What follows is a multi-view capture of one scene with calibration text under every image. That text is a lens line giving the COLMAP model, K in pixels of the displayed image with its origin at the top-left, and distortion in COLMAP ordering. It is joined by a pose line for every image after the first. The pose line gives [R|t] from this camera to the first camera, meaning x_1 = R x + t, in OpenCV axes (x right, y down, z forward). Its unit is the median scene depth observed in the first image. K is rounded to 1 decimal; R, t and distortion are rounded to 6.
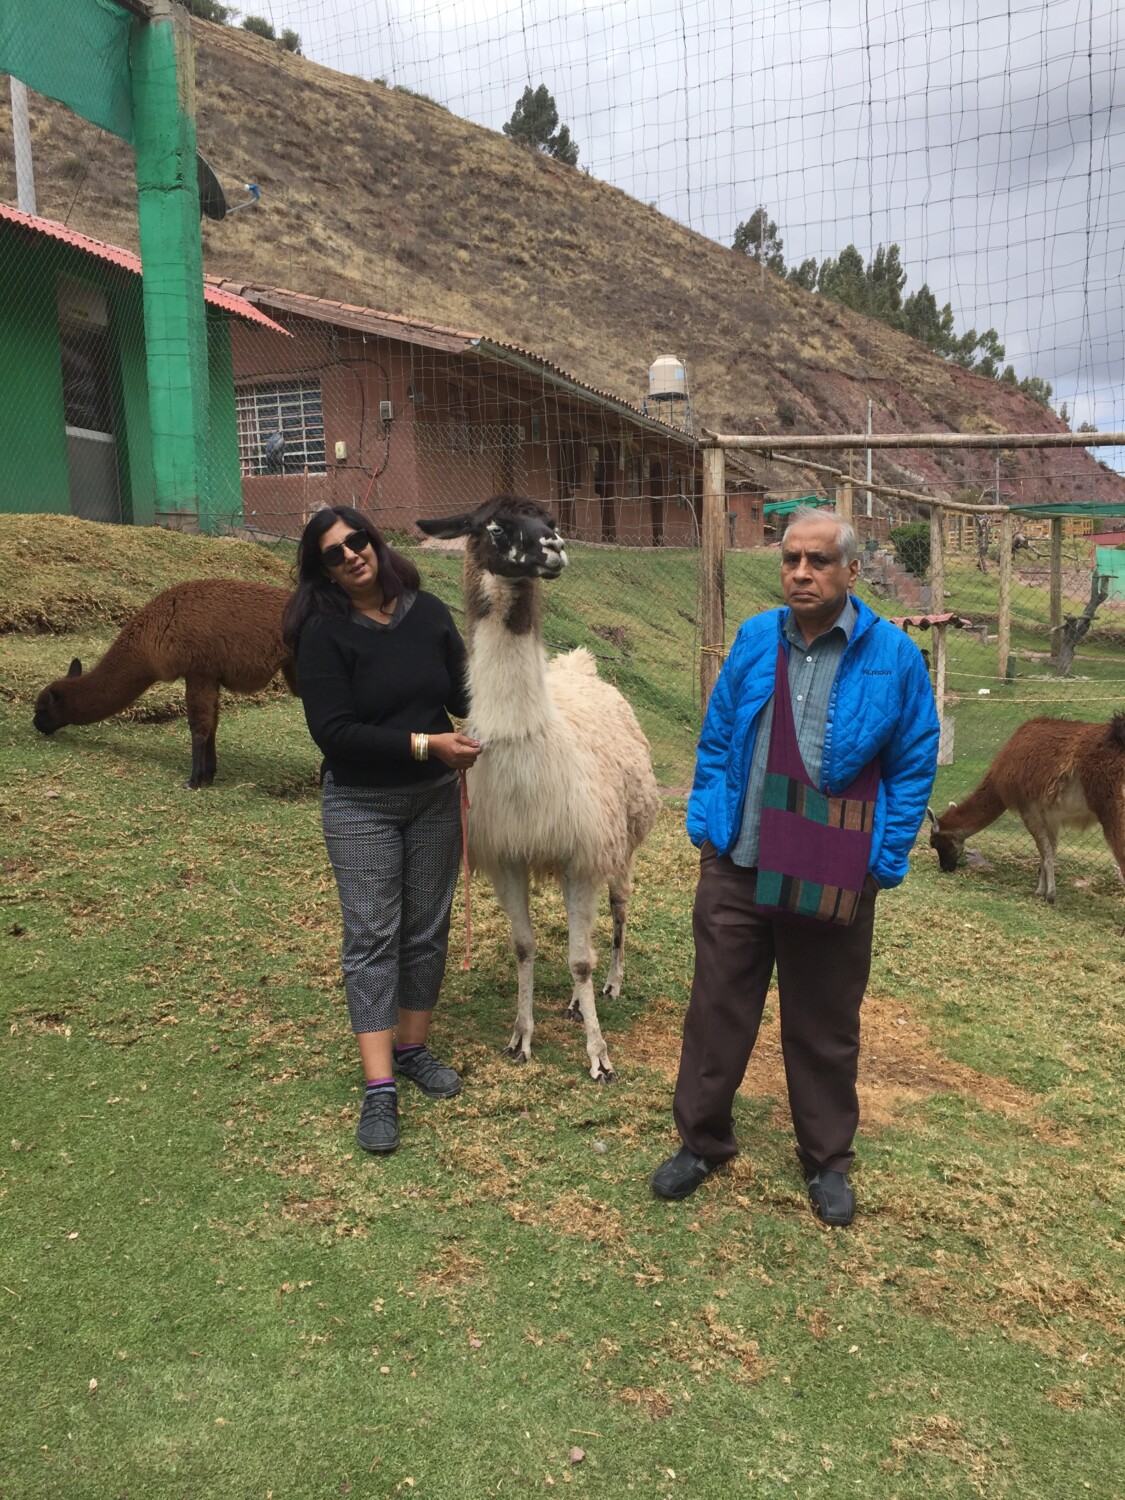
lens RADIAL K [[1279.2, 0, 562.5], [0, 1279.2, 750.0], [0, 0, 1]] dist [0.117015, -0.163669]
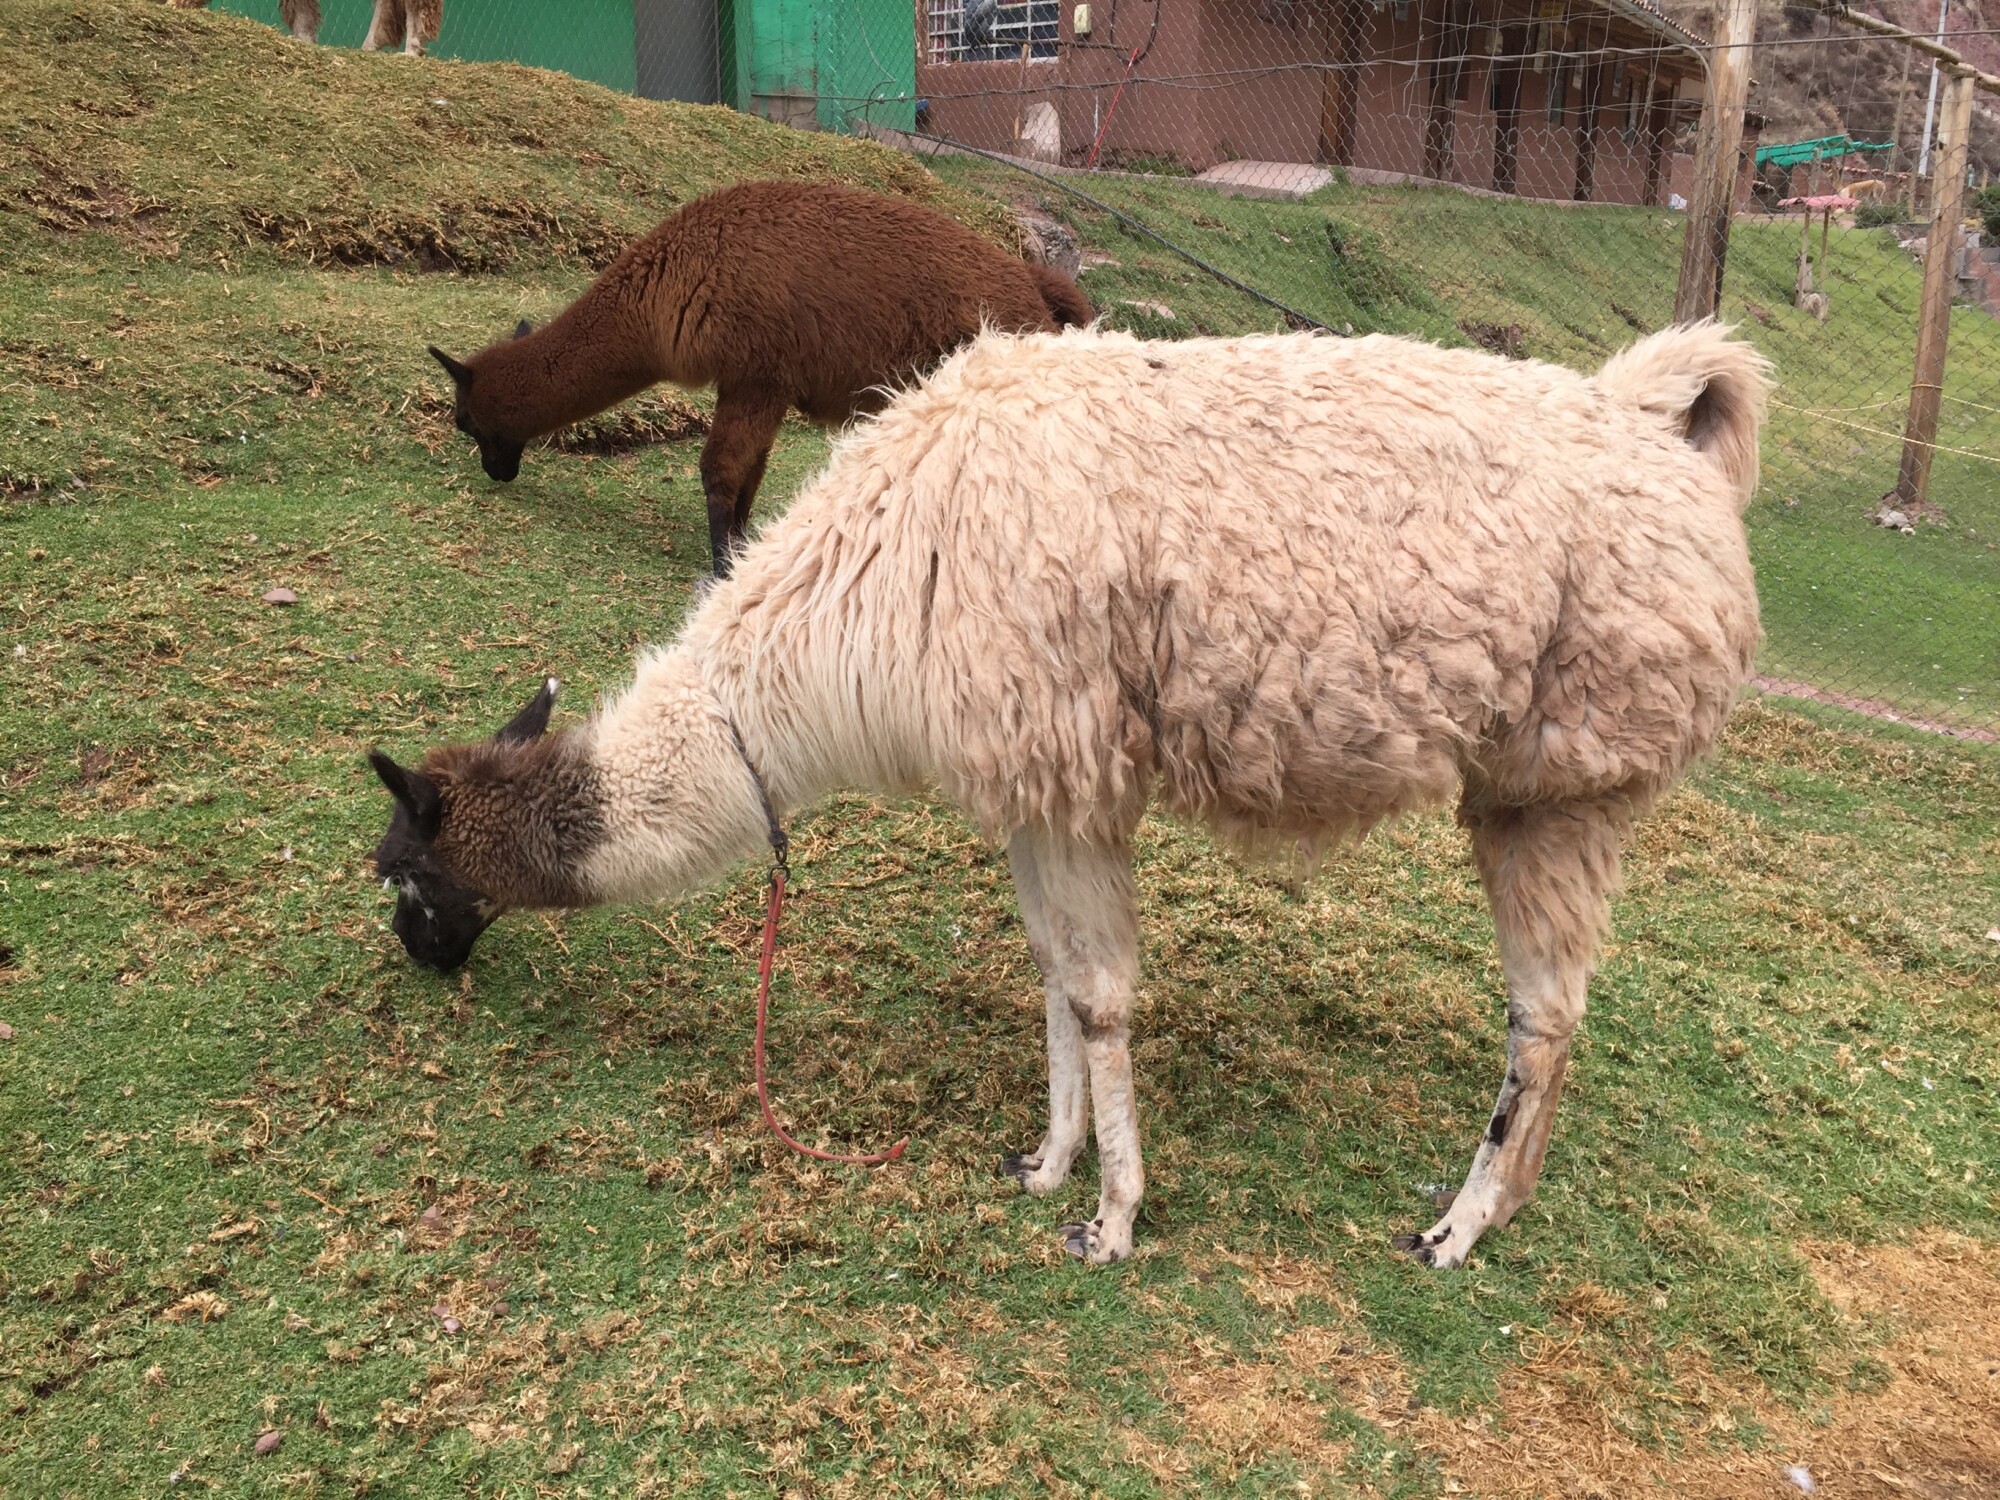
lens RADIAL K [[1705.5, 0, 1000.0], [0, 1705.5, 750.0], [0, 0, 1]] dist [0.117015, -0.163669]
pose [[0.973034, 0.099131, -0.208274, 0.000037], [-0.067783, 0.985960, 0.152608, -0.013056], [0.220478, -0.134375, 0.966091, 0.228868]]
